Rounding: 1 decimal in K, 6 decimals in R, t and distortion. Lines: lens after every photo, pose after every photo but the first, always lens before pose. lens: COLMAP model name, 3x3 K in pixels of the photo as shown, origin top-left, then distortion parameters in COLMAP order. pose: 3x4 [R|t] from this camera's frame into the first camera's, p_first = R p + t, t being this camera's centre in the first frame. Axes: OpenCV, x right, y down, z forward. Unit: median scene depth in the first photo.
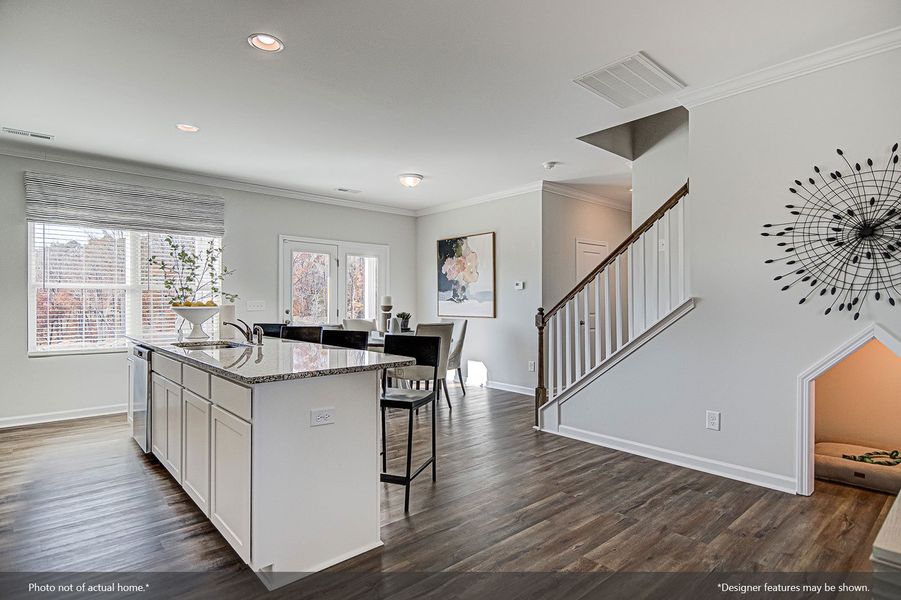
lens RADIAL K [[478.1, 0, 450.5], [0, 478.1, 300.0], [0, 0, 1]] dist [-0.011899, -0.001524]
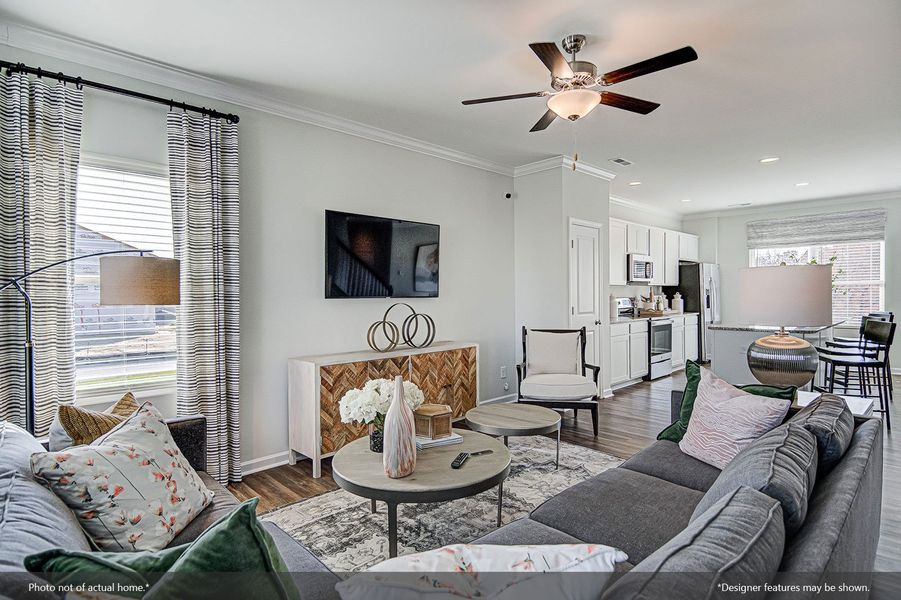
lens RADIAL K [[478.1, 0, 450.5], [0, 478.1, 300.0], [0, 0, 1]] dist [-0.011899, -0.001524]
pose [[0.021976, 0.011233, -0.999695, 0.248423], [0.014326, 0.999831, 0.011549, -0.003481], [0.999656, -0.014575, 0.021812, -0.047229]]
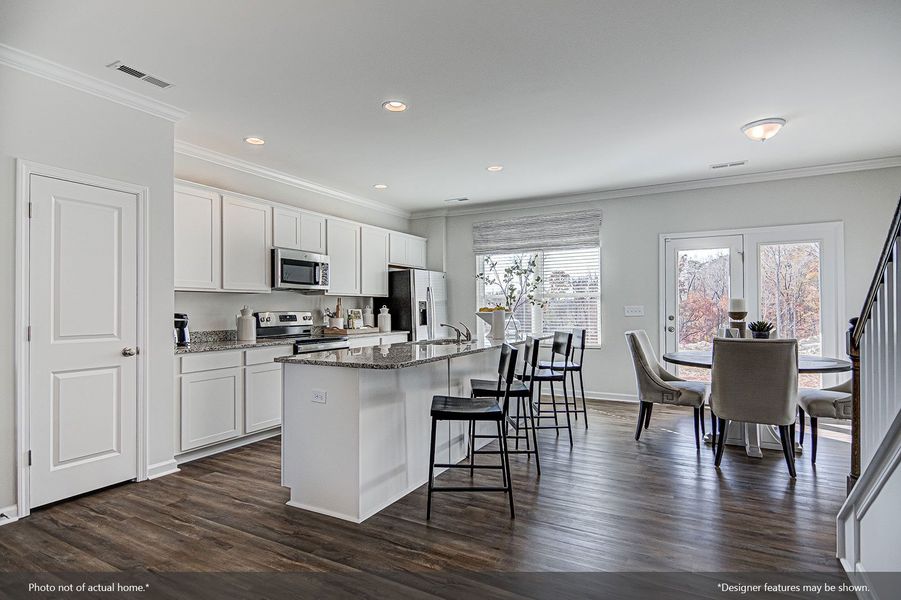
lens RADIAL K [[478.1, 0, 450.5], [0, 478.1, 300.0], [0, 0, 1]] dist [-0.011899, -0.001524]
pose [[0.325318, -0.020047, -0.945392, 0.146056], [0.010628, 0.999790, -0.017544, 0.000664], [0.945545, -0.004340, 0.325462, 0.121855]]
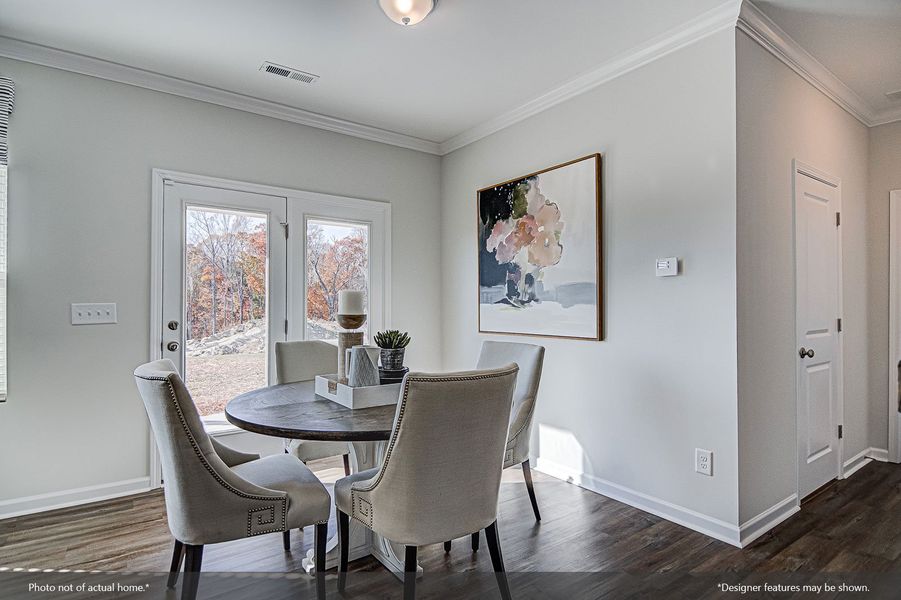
lens RADIAL K [[478.1, 0, 450.5], [0, 478.1, 300.0], [0, 0, 1]] dist [-0.011899, -0.001524]
pose [[0.995089, -0.002359, -0.098953, -0.002498], [0.001457, 0.999957, -0.009190, 0.001083], [0.098971, 0.009001, 0.995050, 0.210007]]
